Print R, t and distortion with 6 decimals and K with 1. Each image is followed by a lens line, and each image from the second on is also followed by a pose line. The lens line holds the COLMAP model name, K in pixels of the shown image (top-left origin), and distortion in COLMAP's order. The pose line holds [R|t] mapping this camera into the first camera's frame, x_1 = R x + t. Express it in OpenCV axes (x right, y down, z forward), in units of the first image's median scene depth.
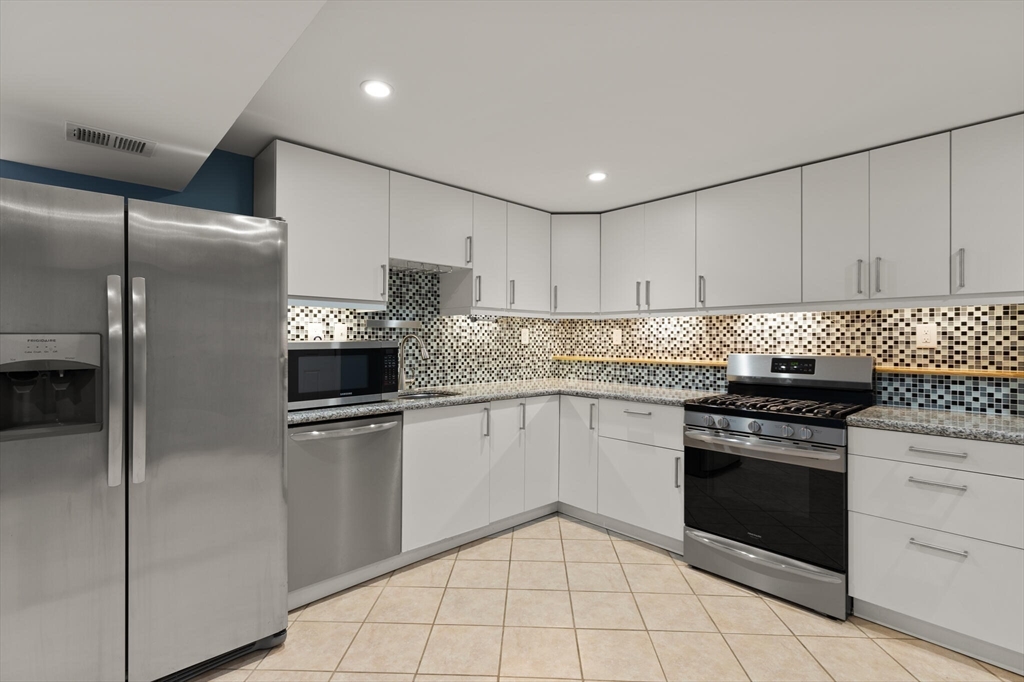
lens RADIAL K [[474.9, 0, 512.1], [0, 474.9, 336.7], [0, 0, 1]] dist [0.004915, -0.001178]
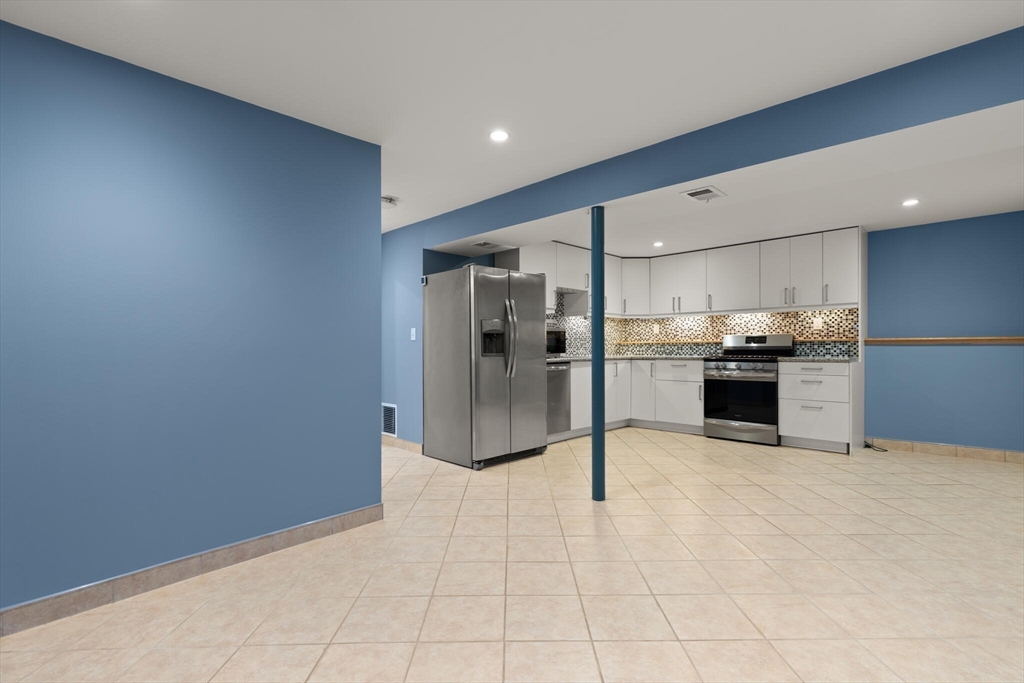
lens RADIAL K [[474.9, 0, 509.1], [0, 474.9, 344.7], [0, 0, 1]] dist [0.004915, -0.001178]
pose [[0.999386, -0.007191, 0.034281, -0.471176], [0.007113, 0.999972, 0.002392, 0.063057], [-0.034297, -0.002147, 0.999409, -0.878300]]
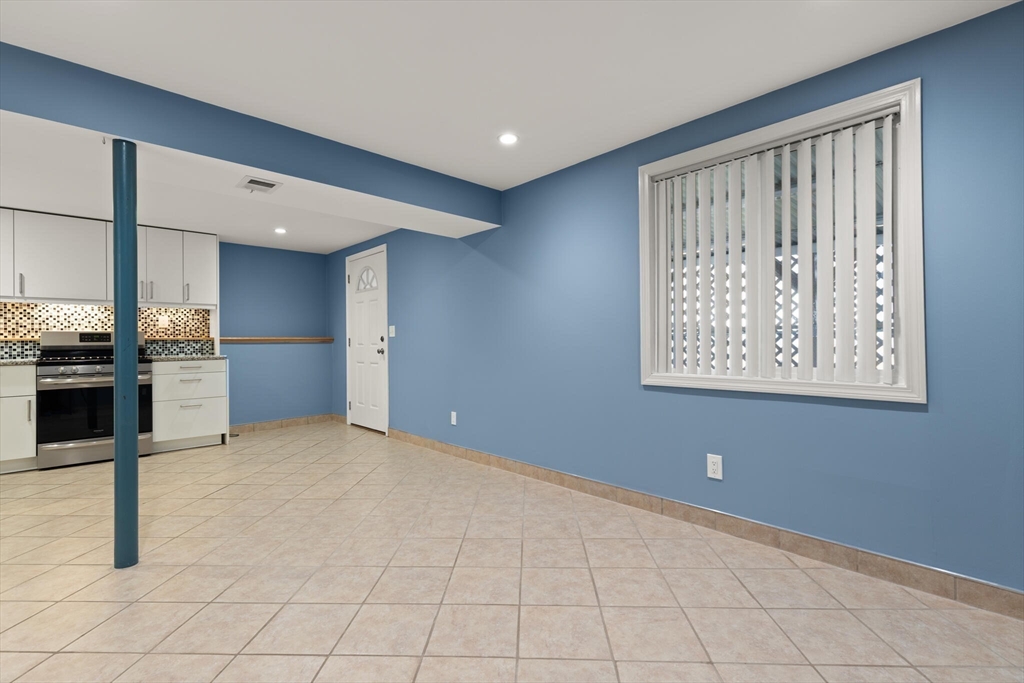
lens RADIAL K [[474.9, 0, 519.6], [0, 474.9, 335.7], [0, 0, 1]] dist [0.004915, -0.001178]
pose [[-0.008004, 0.010225, 0.999916, -0.982426], [0.003498, 0.999942, -0.010197, 0.069494], [-0.999962, 0.003416, -0.008040, -0.422874]]
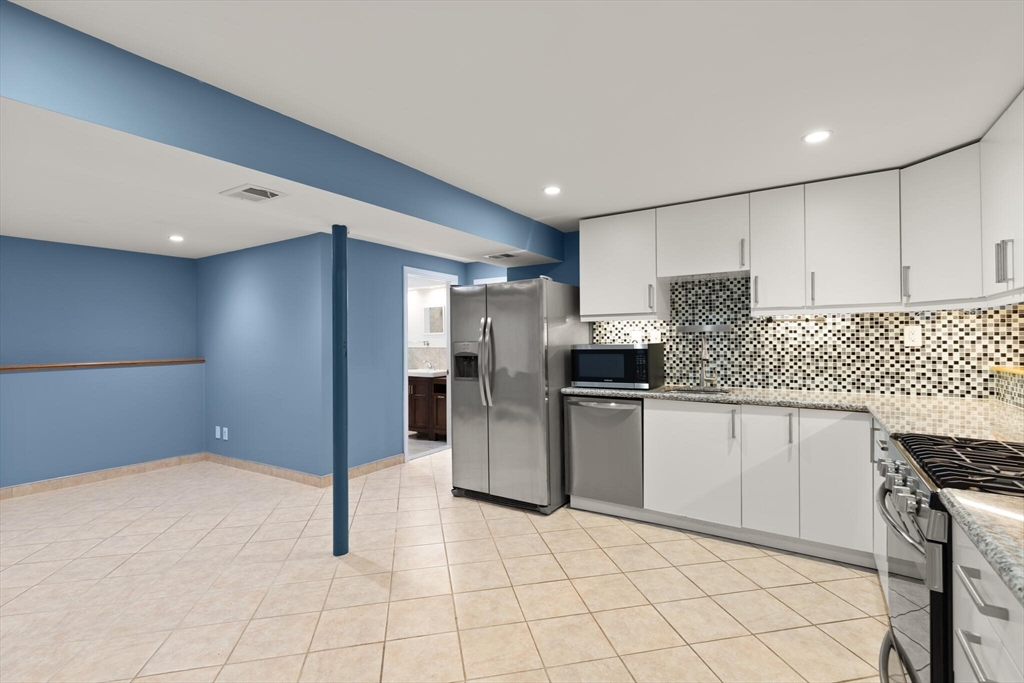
lens RADIAL K [[474.9, 0, 517.0], [0, 474.9, 337.1], [0, 0, 1]] dist [0.004915, -0.001178]
pose [[0.245667, -0.013289, -0.969263, 0.775066], [0.015288, 0.999835, -0.009833, -0.001521], [0.969234, -0.012403, 0.245830, 0.294112]]
